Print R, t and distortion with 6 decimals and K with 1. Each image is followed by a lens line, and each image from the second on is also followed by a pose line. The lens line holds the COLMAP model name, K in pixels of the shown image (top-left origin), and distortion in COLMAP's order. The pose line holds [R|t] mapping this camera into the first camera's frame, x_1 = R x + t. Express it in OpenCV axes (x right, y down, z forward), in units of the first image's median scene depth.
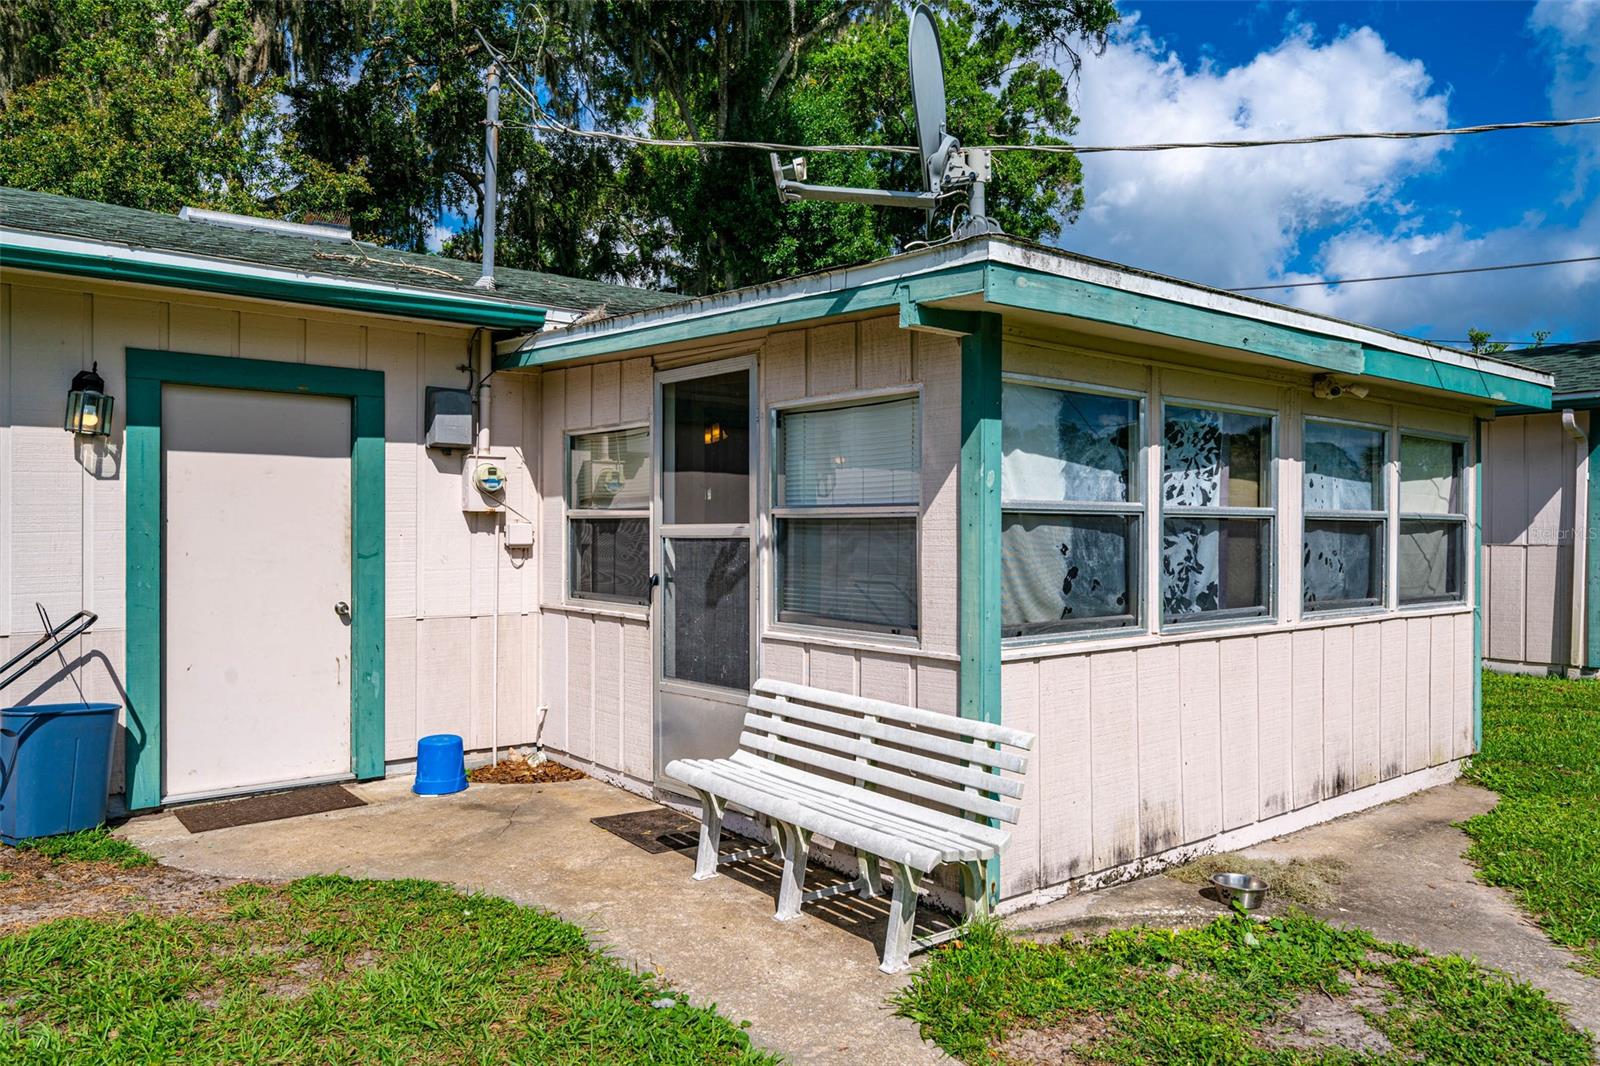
lens RADIAL K [[1110.0, 0, 803.7], [0, 1110.0, 530.2], [0, 0, 1]] dist [-0.009332, -0.002111]
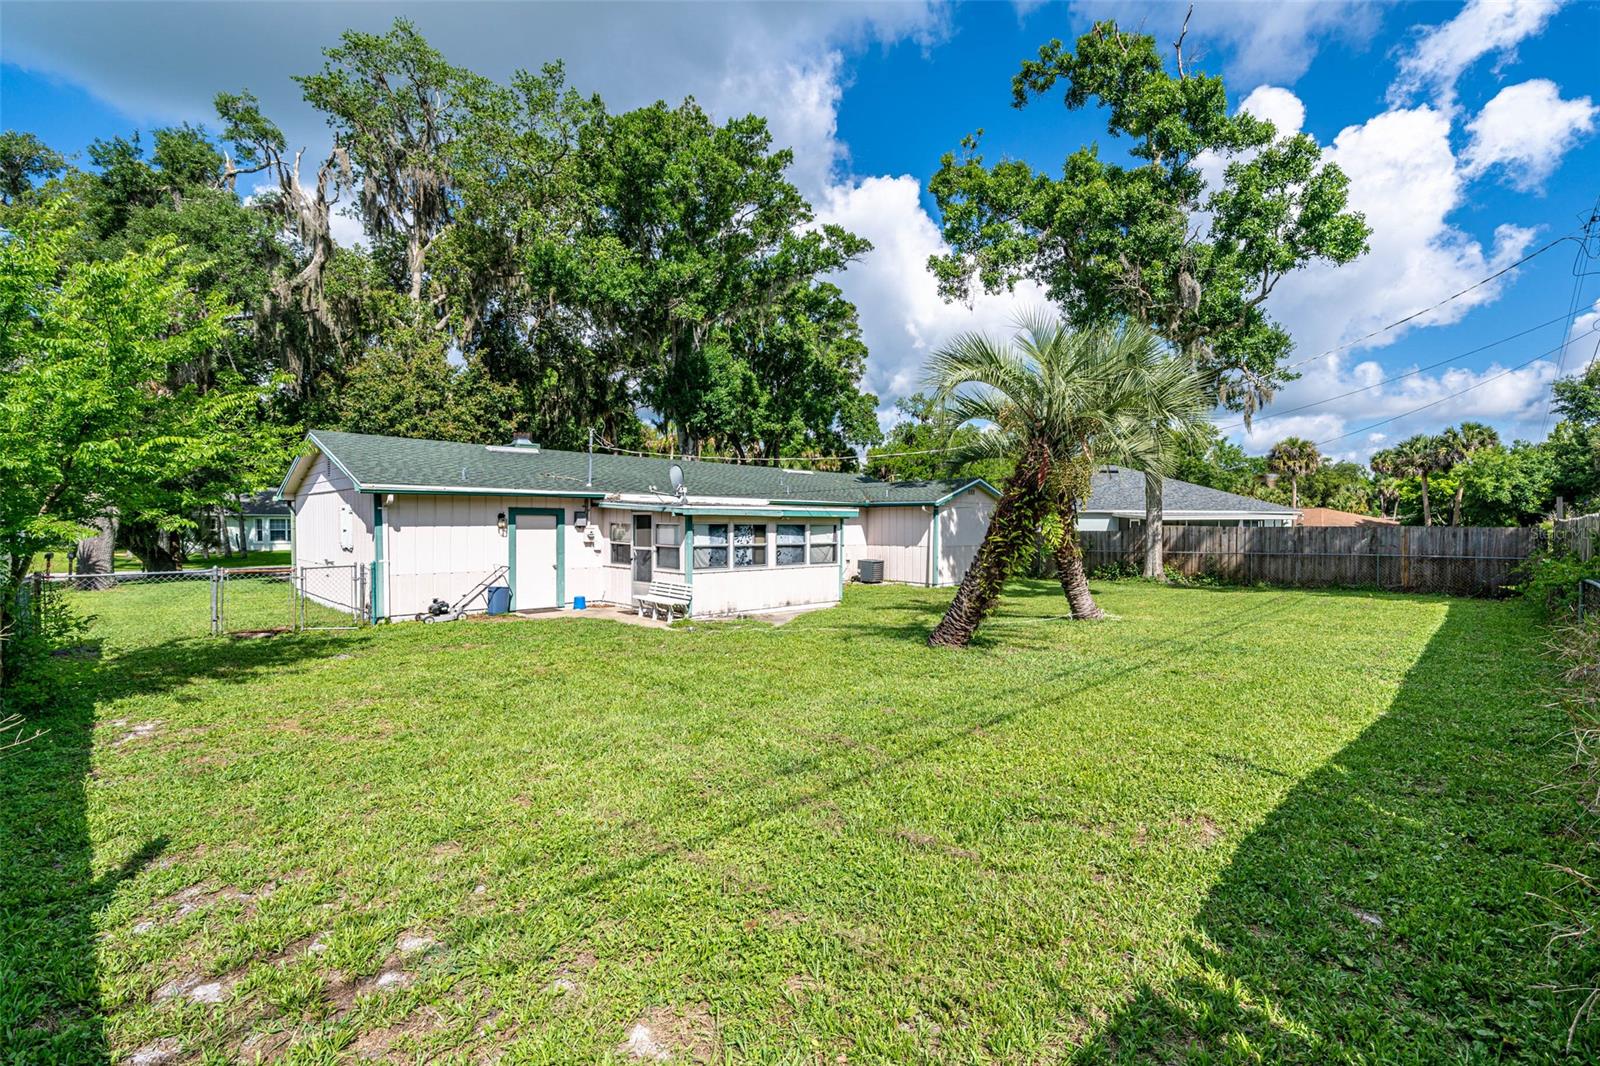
lens RADIAL K [[661.8, 0, 846.9], [0, 661.8, 529.1], [0, 0, 1]] dist [0.000488, 0.000024]
pose [[0.988484, 0.005056, 0.151241, 0.319405], [-0.005838, 0.999972, 0.004725, -0.092517], [-0.151213, -0.005554, 0.988486, -1.765584]]
